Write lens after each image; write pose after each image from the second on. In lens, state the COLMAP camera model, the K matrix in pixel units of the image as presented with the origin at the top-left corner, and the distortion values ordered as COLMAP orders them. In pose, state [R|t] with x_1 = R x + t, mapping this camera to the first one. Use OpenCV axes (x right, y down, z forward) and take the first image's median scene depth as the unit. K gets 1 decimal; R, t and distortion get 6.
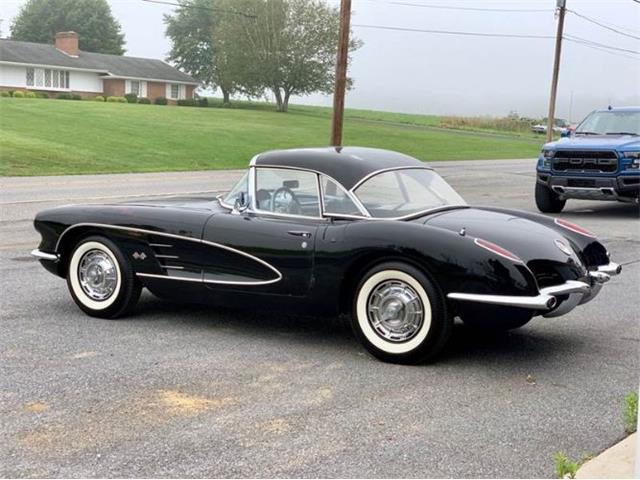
lens RADIAL K [[958.5, 0, 321.5], [0, 958.5, 241.0], [0, 0, 1]] dist [0.030117, 0.000000]
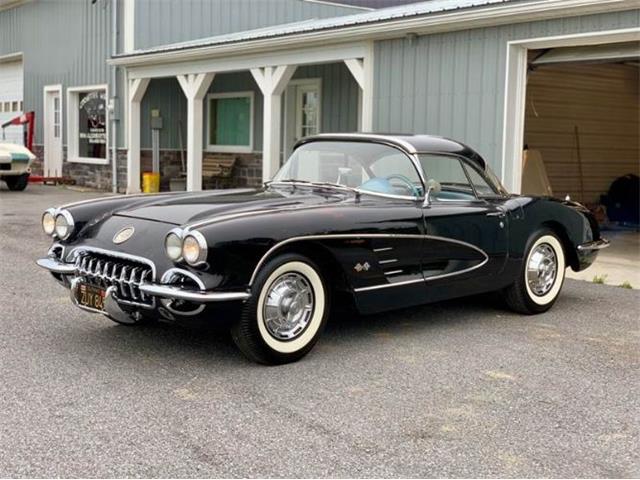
lens RADIAL K [[958.5, 0, 317.6], [0, 958.5, 240.6], [0, 0, 1]] dist [0.030117, 0.000000]
pose [[0.248380, -0.113452, 0.961996, -0.934468], [0.090379, 0.991499, 0.093597, -0.082482], [-0.964437, 0.063697, 0.256522, 0.781800]]
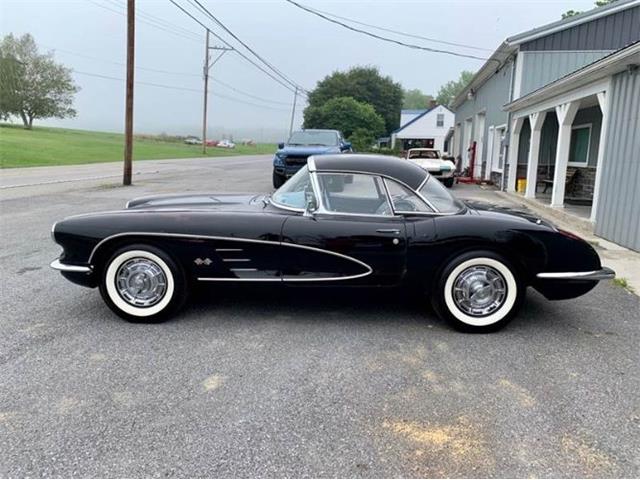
lens RADIAL K [[492.7, 0, 317.8], [0, 492.7, 234.8], [0, 0, 1]] dist [0.025865, -0.010498]
pose [[0.873391, -0.085927, 0.479380, -0.315075], [0.052696, 0.995207, 0.082380, -0.047126], [-0.484161, -0.046688, 0.873732, 0.457466]]
